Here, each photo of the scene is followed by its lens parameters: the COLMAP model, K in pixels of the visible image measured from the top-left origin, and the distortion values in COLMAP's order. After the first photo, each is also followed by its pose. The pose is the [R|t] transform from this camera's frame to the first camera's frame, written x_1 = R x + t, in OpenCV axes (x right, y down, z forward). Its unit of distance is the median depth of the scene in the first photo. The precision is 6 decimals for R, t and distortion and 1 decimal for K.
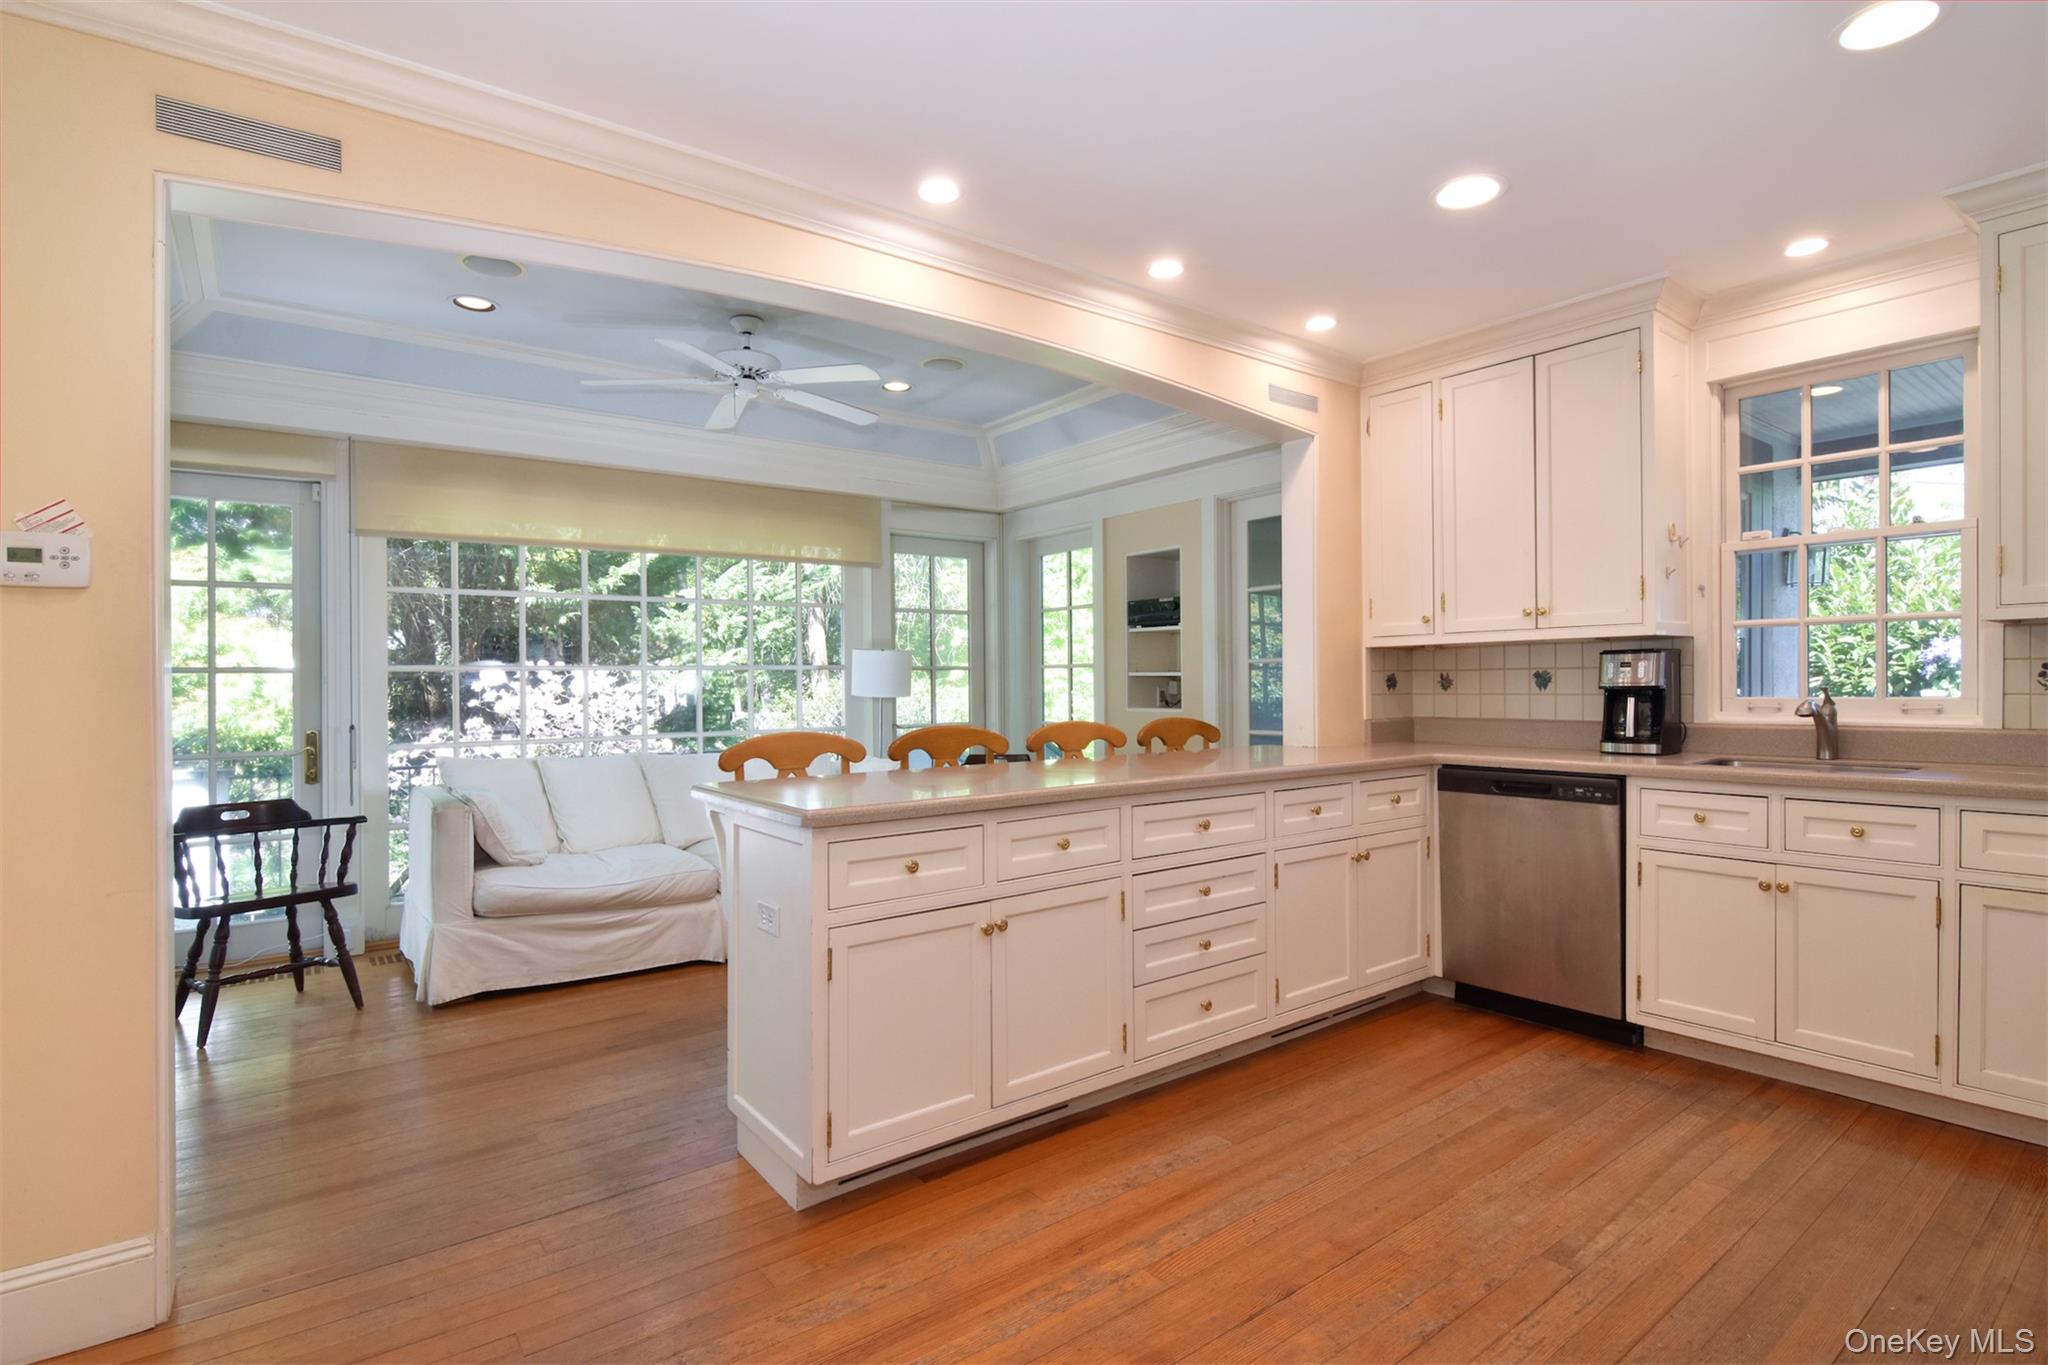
lens RADIAL K [[1017.6, 0, 1033.6], [0, 1017.6, 676.9], [0, 0, 1]] dist [-0.014408, -0.002544]
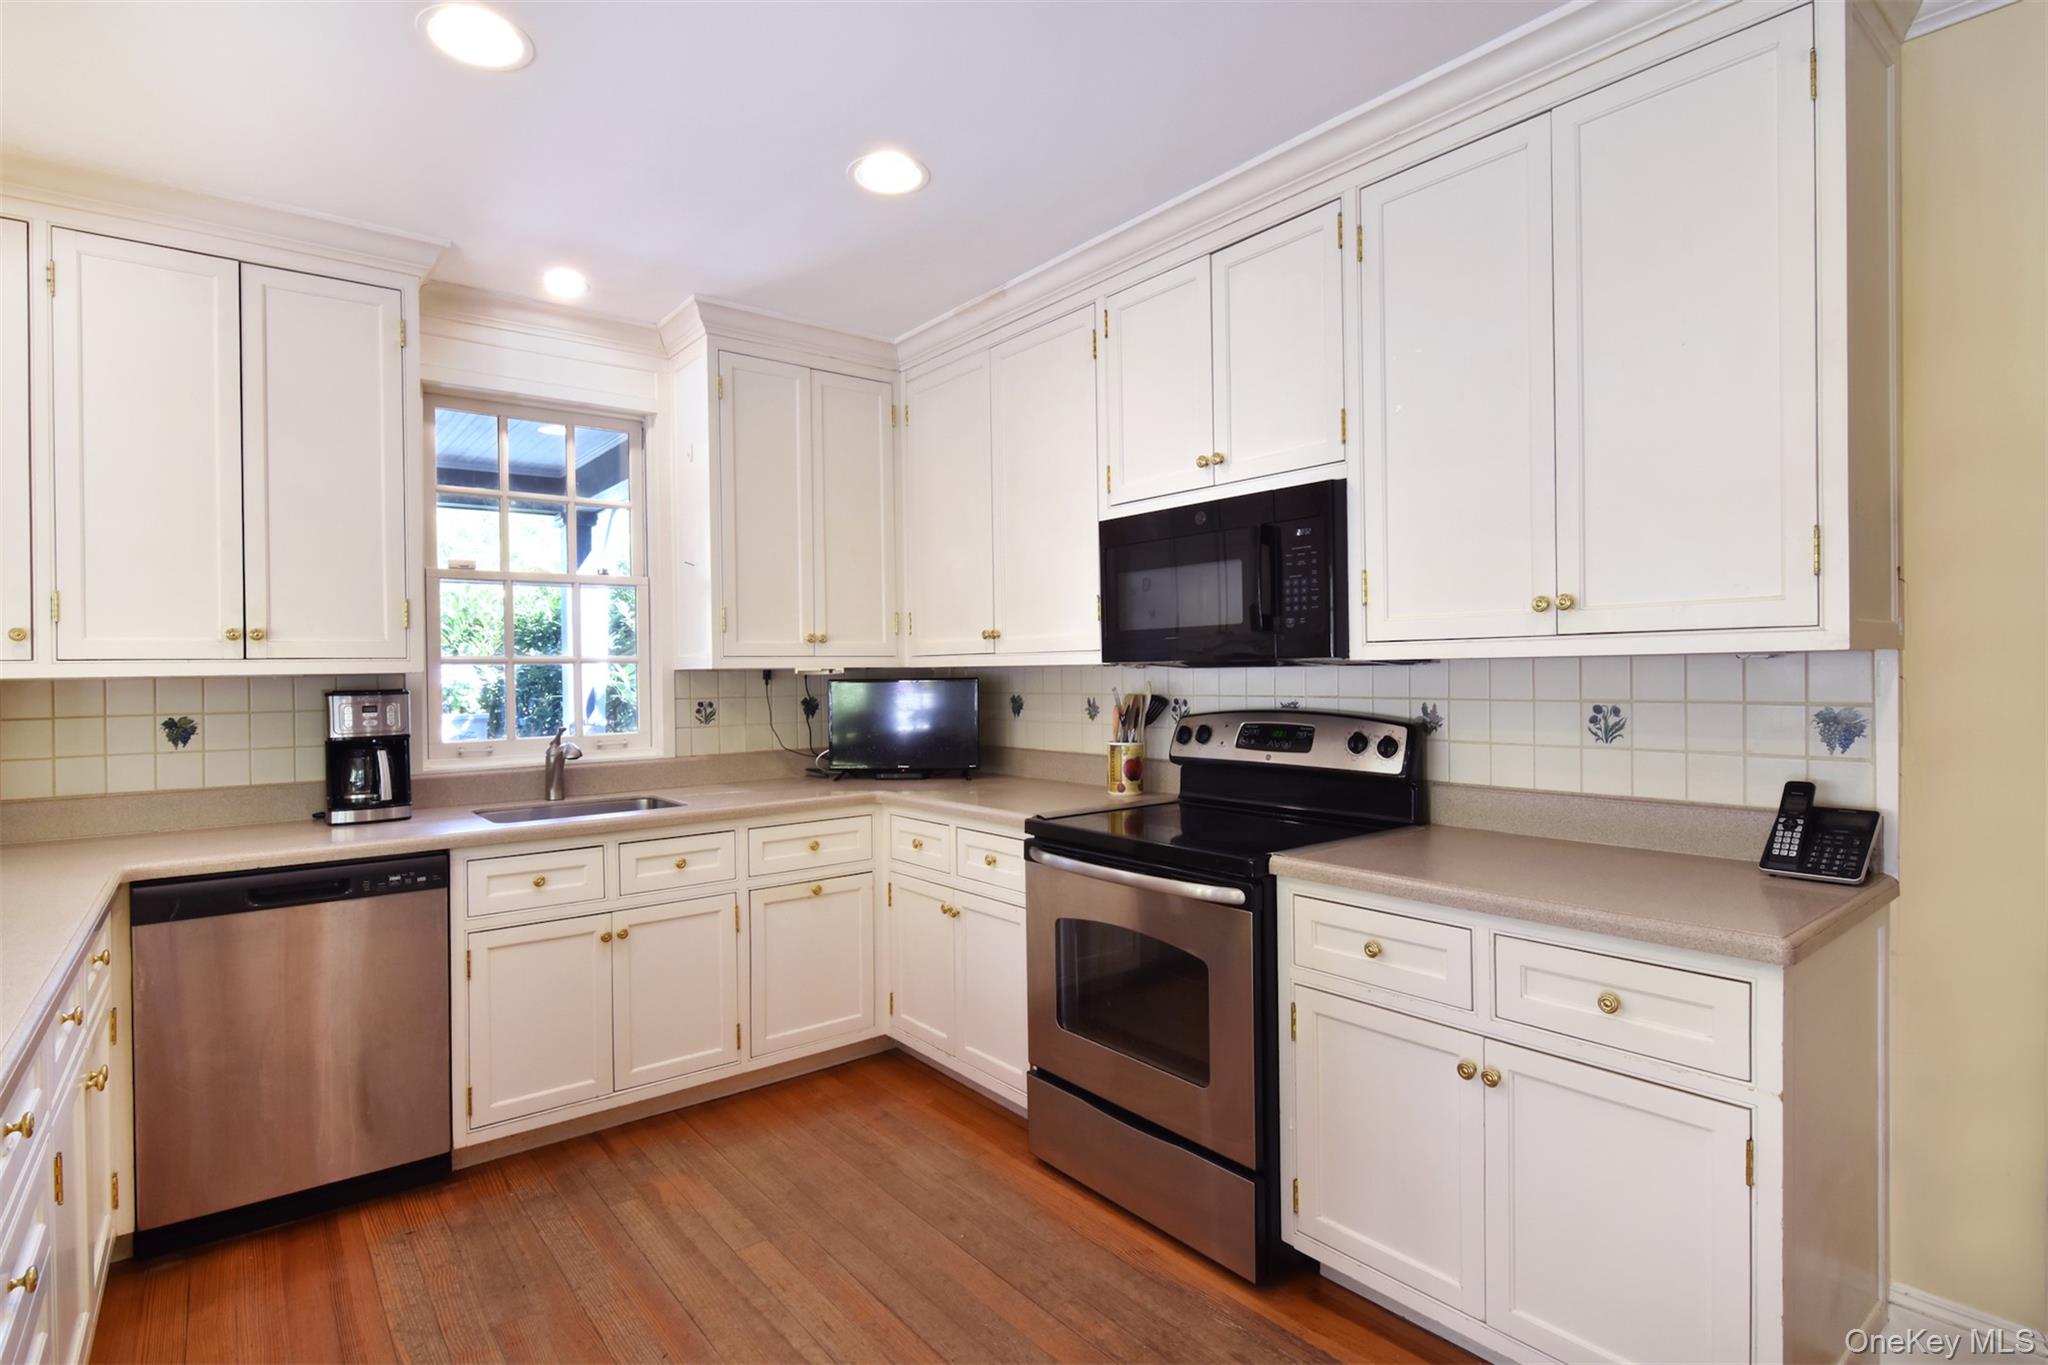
lens RADIAL K [[1017.6, 0, 1038.9], [0, 1017.6, 689.8], [0, 0, 1]] dist [-0.014408, -0.002544]
pose [[-0.020394, -0.013255, 0.999704, -0.258412], [0.006636, 0.999888, 0.013393, -0.041690], [-0.999770, 0.006907, -0.020304, 0.608556]]
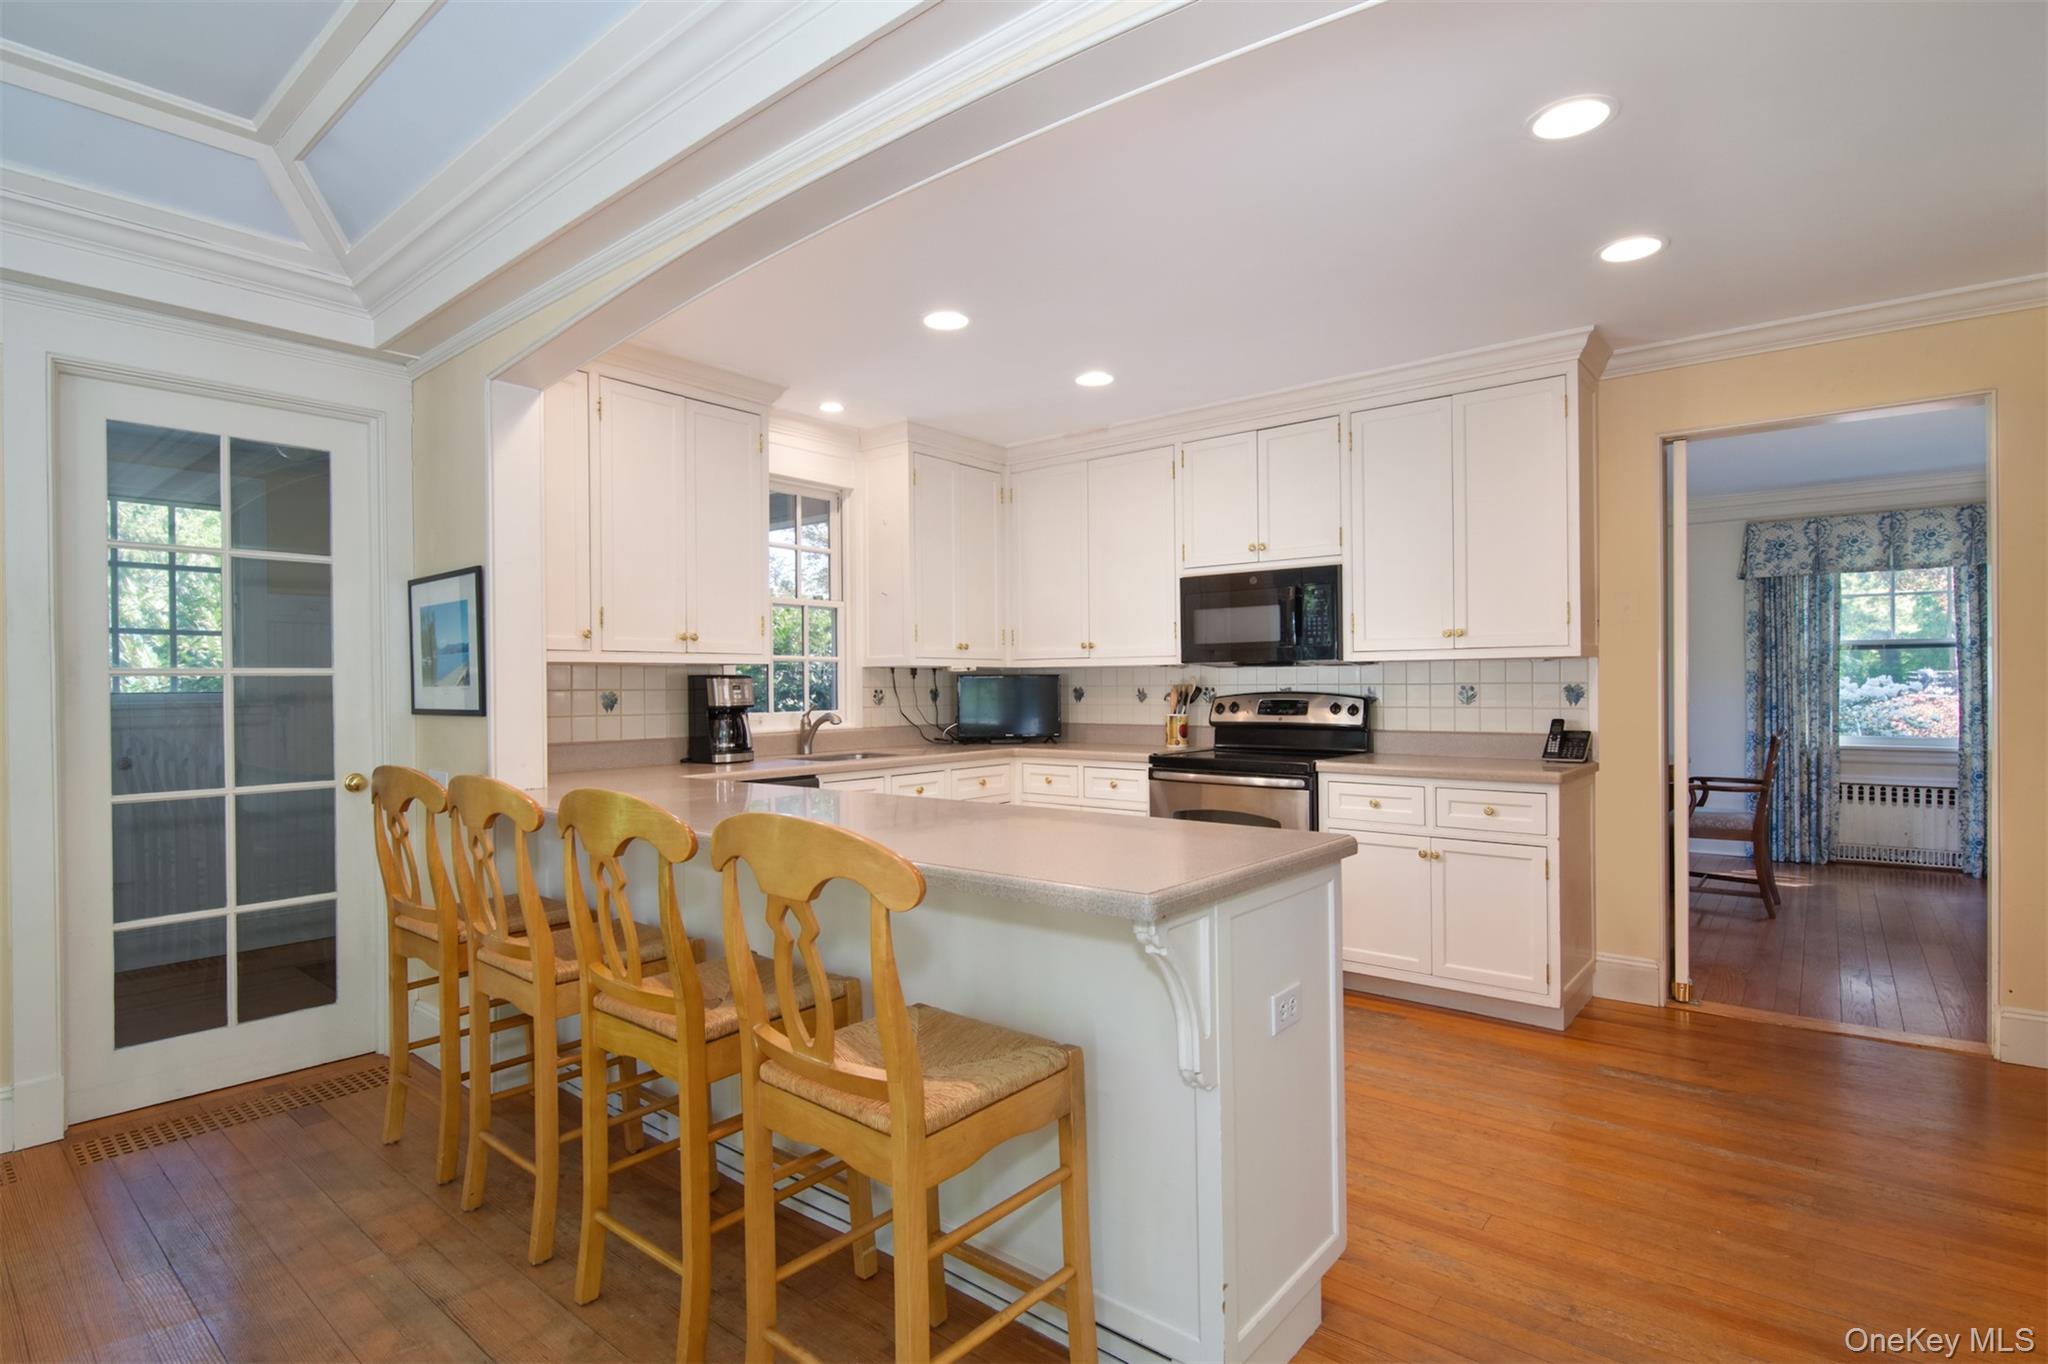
lens RADIAL K [[1017.6, 0, 1061.4], [0, 1017.6, 690.1], [0, 0, 1]] dist [-0.014408, -0.002544]
pose [[-0.248739, 0.003264, 0.968565, -0.826646], [0.002298, 0.999993, -0.002780, -0.005763], [-0.968568, 0.001535, -0.248745, 1.138297]]
